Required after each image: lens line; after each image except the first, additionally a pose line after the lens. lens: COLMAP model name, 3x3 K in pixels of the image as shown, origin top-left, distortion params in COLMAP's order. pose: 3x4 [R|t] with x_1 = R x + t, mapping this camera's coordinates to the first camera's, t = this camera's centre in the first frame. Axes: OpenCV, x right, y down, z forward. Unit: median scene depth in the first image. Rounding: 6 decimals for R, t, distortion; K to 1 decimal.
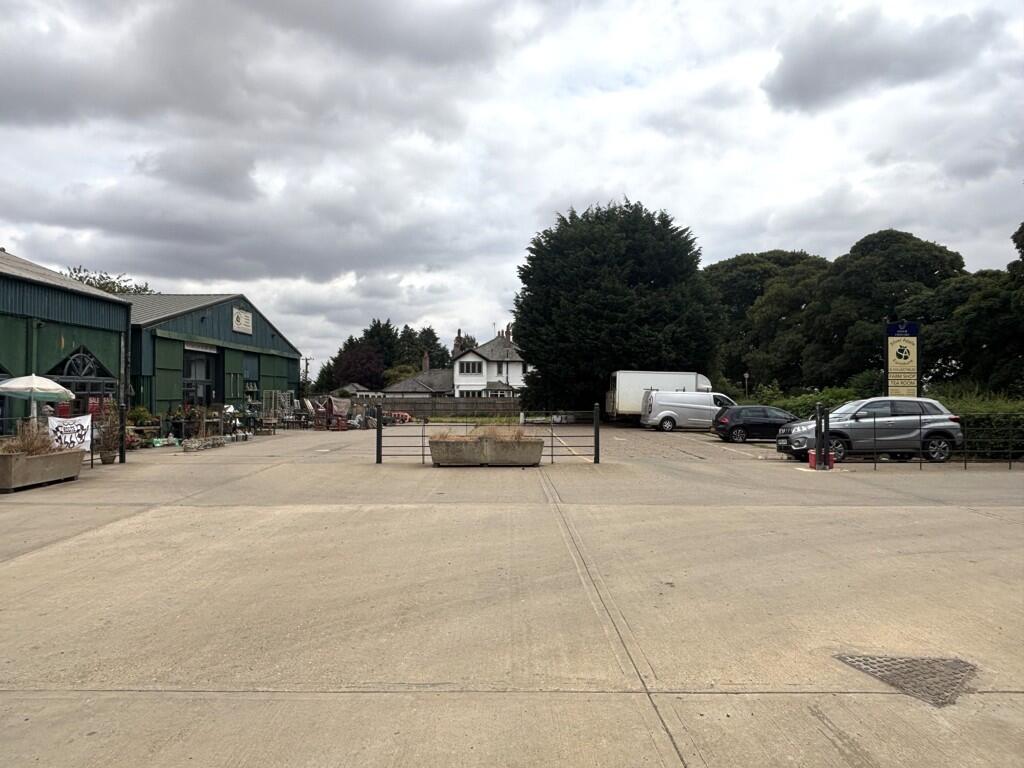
lens RADIAL K [[666.9, 0, 512.0], [0, 666.9, 384.0], [0, 0, 1]] dist [0.058935, -0.070875]
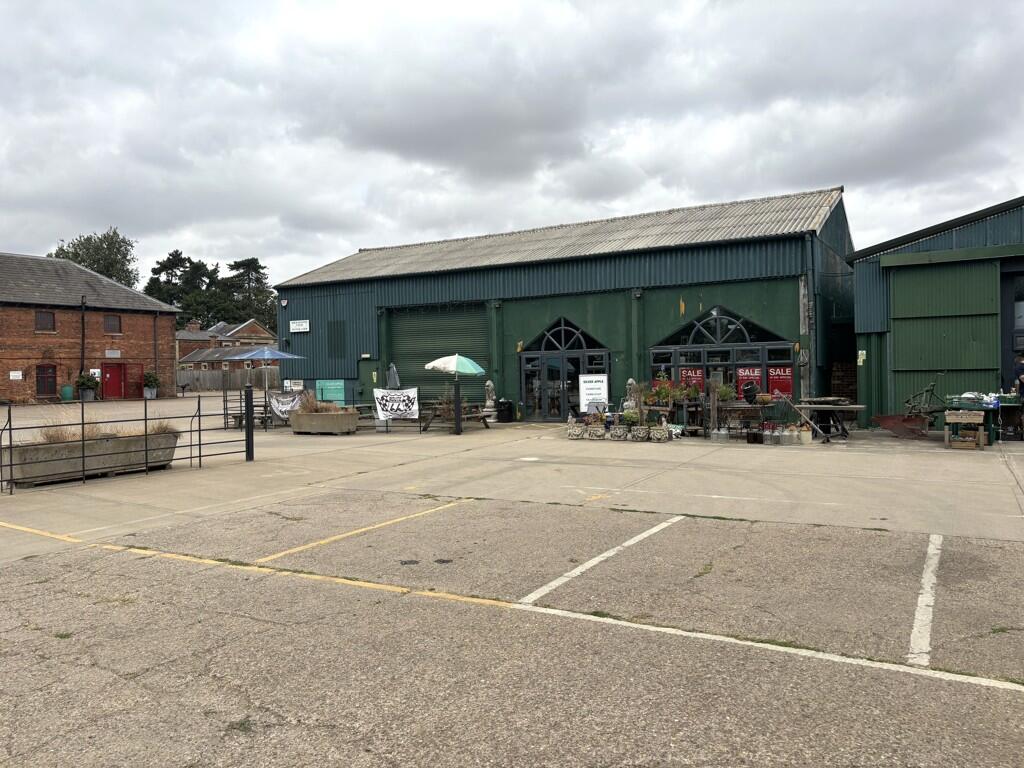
lens RADIAL K [[785.7, 0, 504.4], [0, 785.7, 398.9], [0, 0, 1]] dist [0.100402, -0.156268]
pose [[-0.517514, 0.038791, -0.854795, 0.357589], [0.031701, 0.999155, 0.026149, 0.024578], [0.855087, -0.013565, -0.518307, 1.378005]]
